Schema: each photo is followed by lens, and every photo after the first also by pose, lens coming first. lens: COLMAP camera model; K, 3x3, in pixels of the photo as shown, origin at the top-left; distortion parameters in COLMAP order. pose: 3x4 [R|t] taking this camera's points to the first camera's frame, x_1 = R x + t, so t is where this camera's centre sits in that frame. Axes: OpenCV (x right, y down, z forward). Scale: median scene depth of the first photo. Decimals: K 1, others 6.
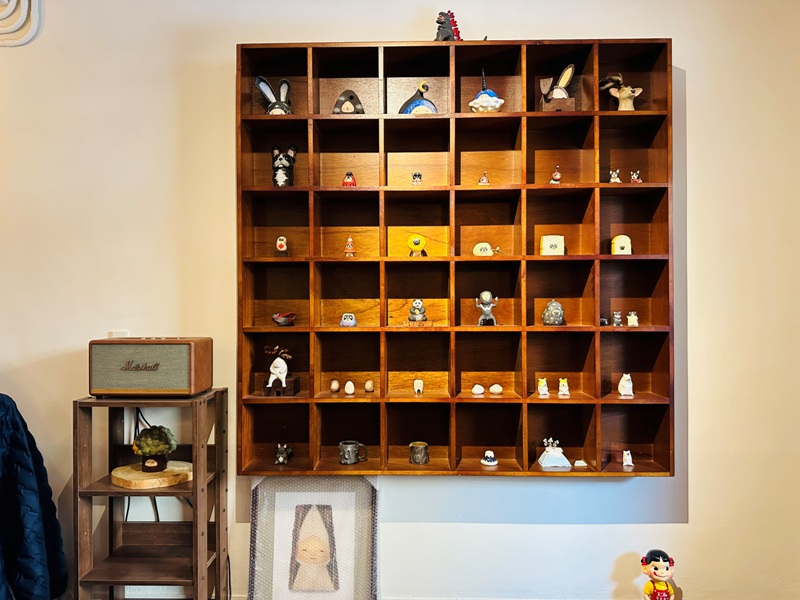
lens RADIAL K [[572.6, 0, 400.0], [0, 572.6, 300.0], [0, 0, 1]] dist [0.005359, -0.002740]
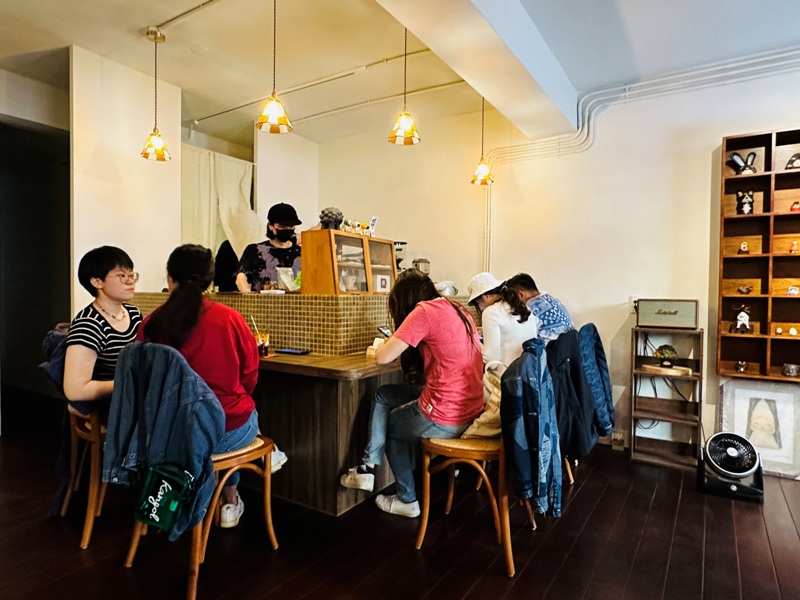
lens RADIAL K [[478.3, 0, 400.0], [0, 478.3, 300.0], [0, 0, 1]] dist [-0.003935, -0.000228]
pose [[0.854987, 0.021955, -0.518184, -0.350962], [-0.008011, 0.999543, 0.029131, 0.029924], [0.518587, -0.020756, 0.854773, -0.791832]]
